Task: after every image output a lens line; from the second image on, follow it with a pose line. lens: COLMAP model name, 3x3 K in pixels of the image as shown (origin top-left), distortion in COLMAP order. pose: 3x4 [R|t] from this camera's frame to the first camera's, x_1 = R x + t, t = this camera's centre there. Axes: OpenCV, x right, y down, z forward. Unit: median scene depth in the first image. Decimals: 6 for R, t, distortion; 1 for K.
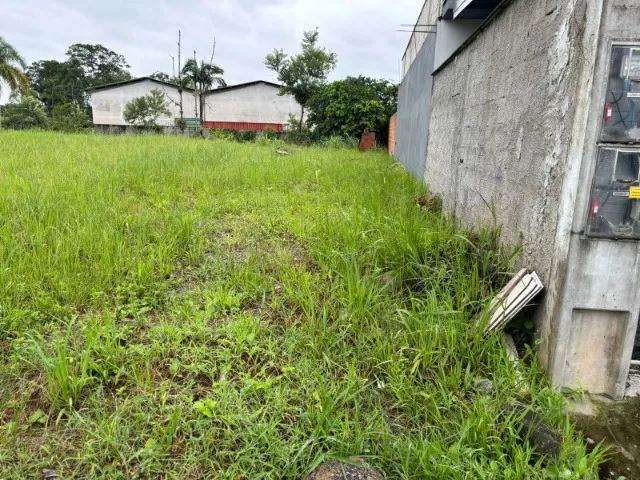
lens RADIAL K [[495.1, 0, 323.8], [0, 495.1, 239.4], [0, 0, 1]] dist [0.034165, -0.012944]
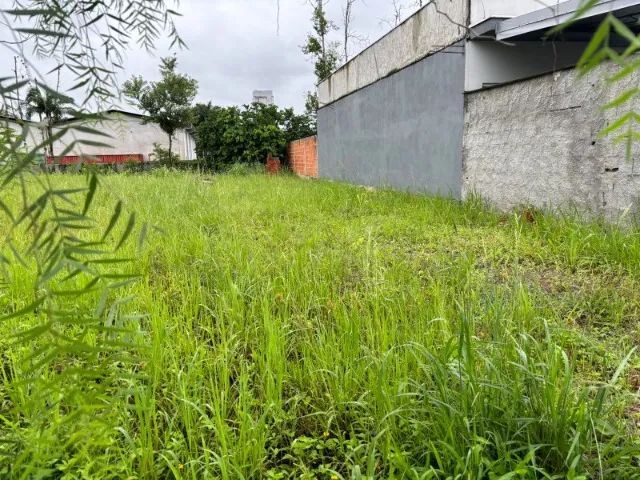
lens RADIAL K [[495.1, 0, 323.9], [0, 495.1, 239.8], [0, 0, 1]] dist [0.034165, -0.012944]
pose [[0.952568, -0.104107, 0.285964, -0.055480], [0.117582, 0.992600, -0.030311, -0.004631], [-0.280693, 0.062498, 0.957761, 0.016626]]
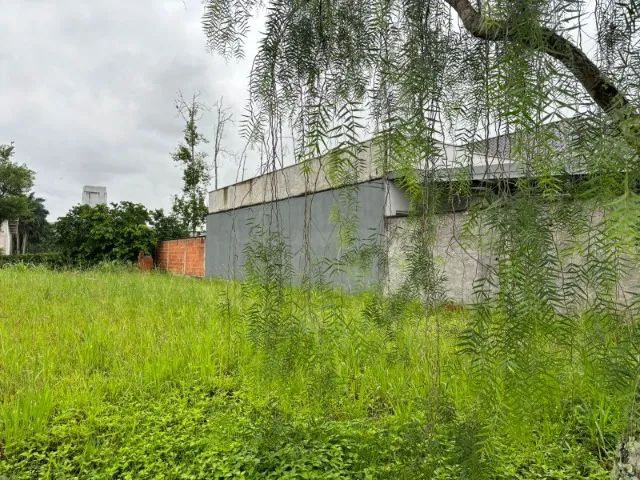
lens RADIAL K [[495.1, 0, 318.4], [0, 495.1, 238.1], [0, 0, 1]] dist [0.034165, -0.012944]
pose [[0.807842, 0.008904, 0.589332, -0.105694], [0.132322, 0.971622, -0.196063, -0.004562], [-0.574354, 0.236369, 0.783739, 0.007655]]
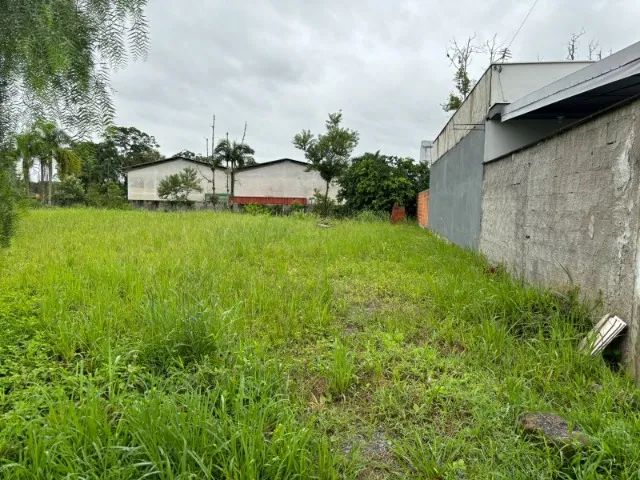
lens RADIAL K [[495.1, 0, 321.1], [0, 495.1, 240.0], [0, 0, 1]] dist [0.034165, -0.012944]
pose [[0.999250, -0.004616, -0.038447, -0.017160], [-0.000846, 0.990029, -0.140863, 0.002383], [0.038714, 0.140790, 0.989282, -0.022971]]
